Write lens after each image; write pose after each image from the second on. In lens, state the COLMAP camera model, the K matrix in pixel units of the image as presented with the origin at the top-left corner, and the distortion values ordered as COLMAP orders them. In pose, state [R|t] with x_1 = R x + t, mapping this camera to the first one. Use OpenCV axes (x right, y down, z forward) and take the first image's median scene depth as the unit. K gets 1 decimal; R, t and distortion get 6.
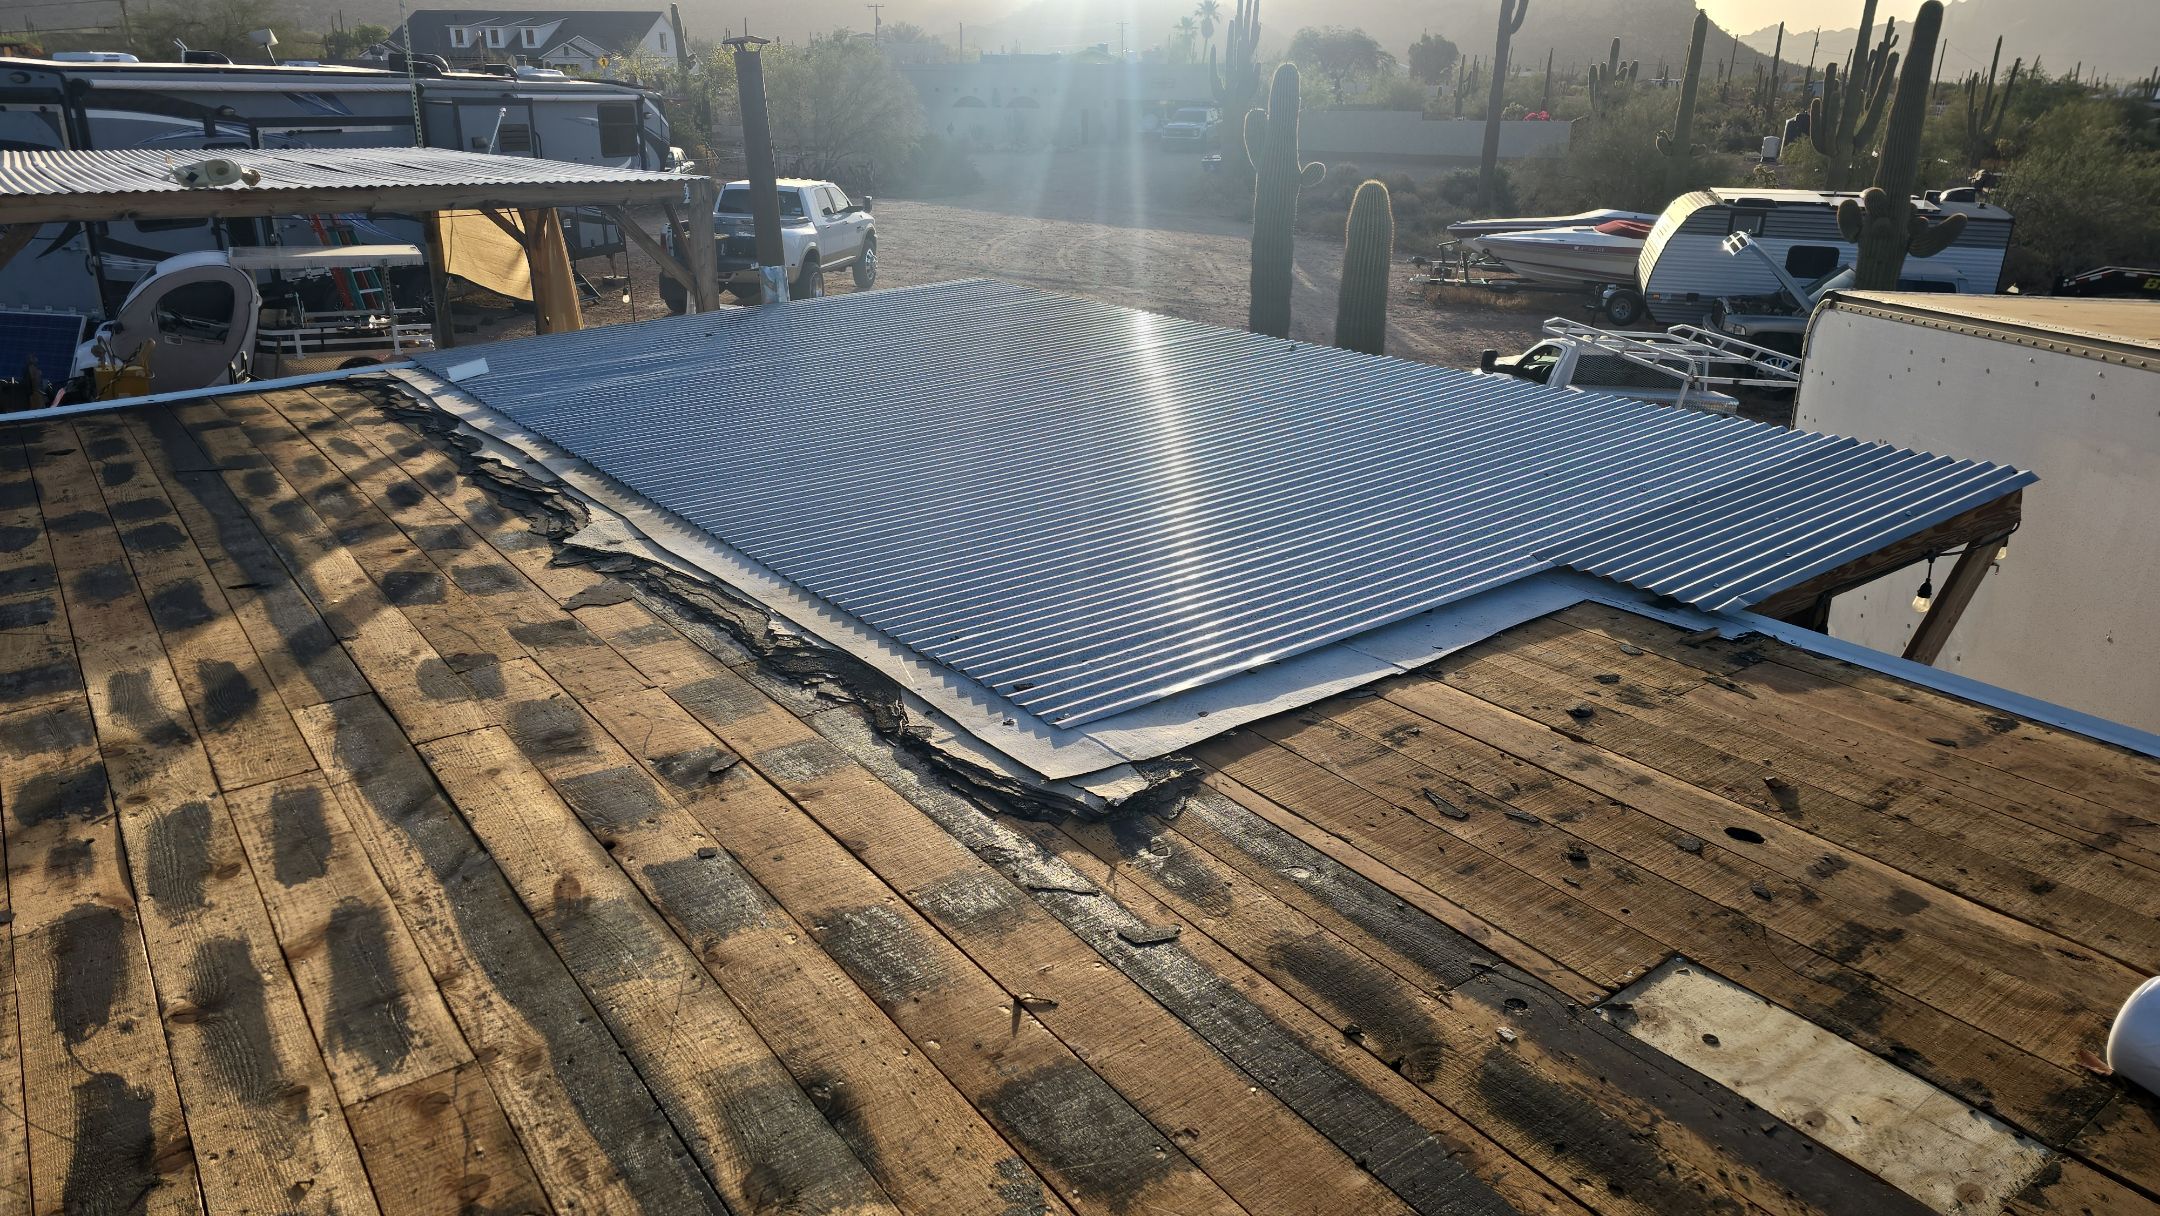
lens RADIAL K [[1433.2, 0, 1080.0], [0, 1433.2, 608.0], [0, 0, 1]] dist [0.081832, -0.074903]
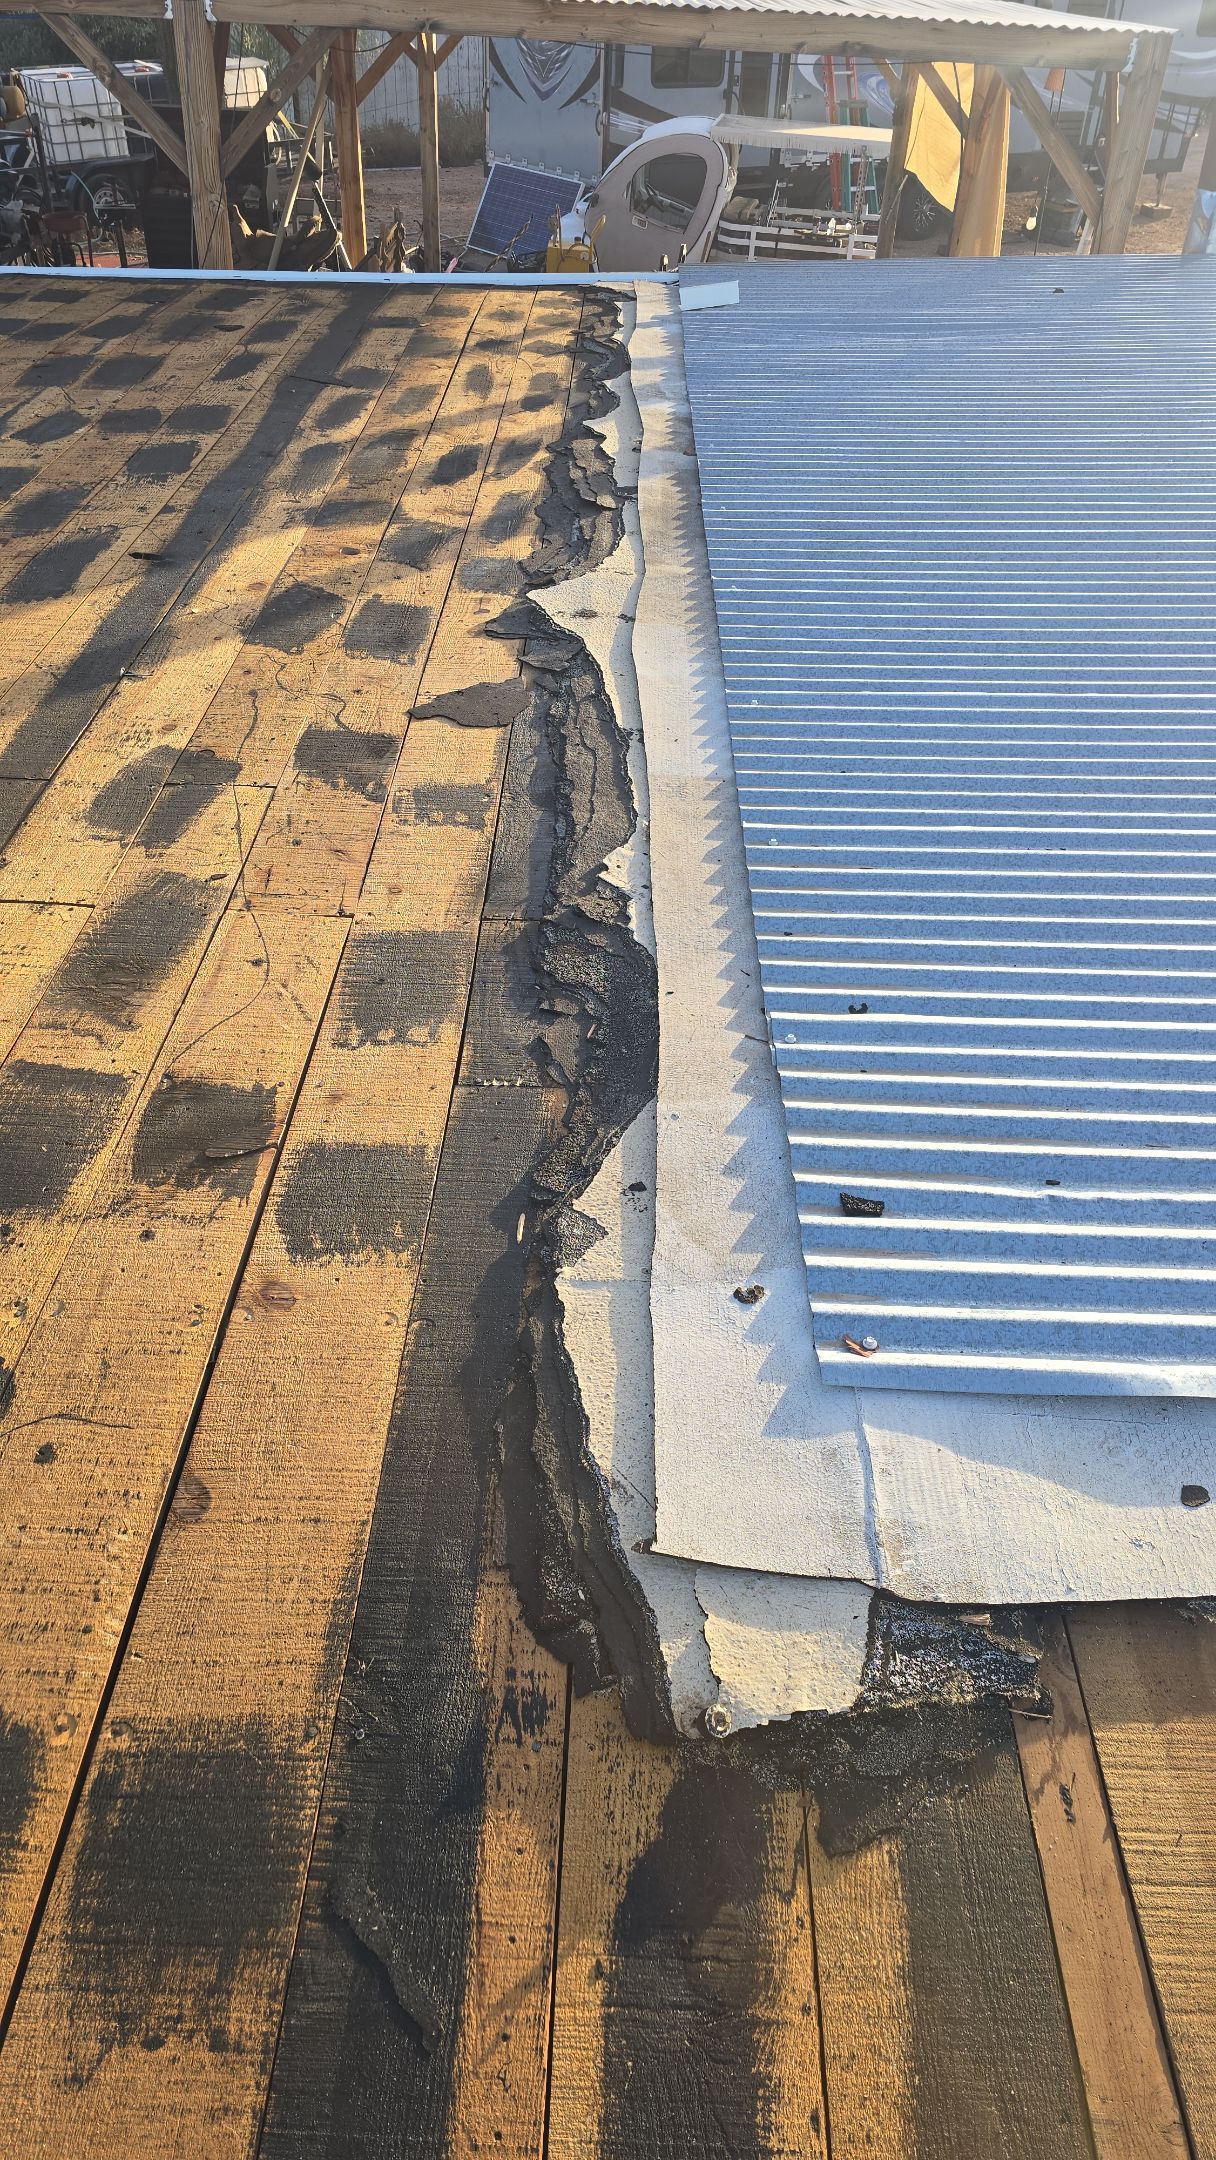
lens RADIAL K [[1433.2, 0, 608.0], [0, 1433.2, 1080.0], [0, 0, 1]] dist [0.081832, -0.074903]
pose [[0.794004, 0.400235, -0.457570, 0.065309], [-0.240338, 0.898038, 0.368463, -0.094443], [0.558387, -0.182589, 0.809238, 0.416849]]
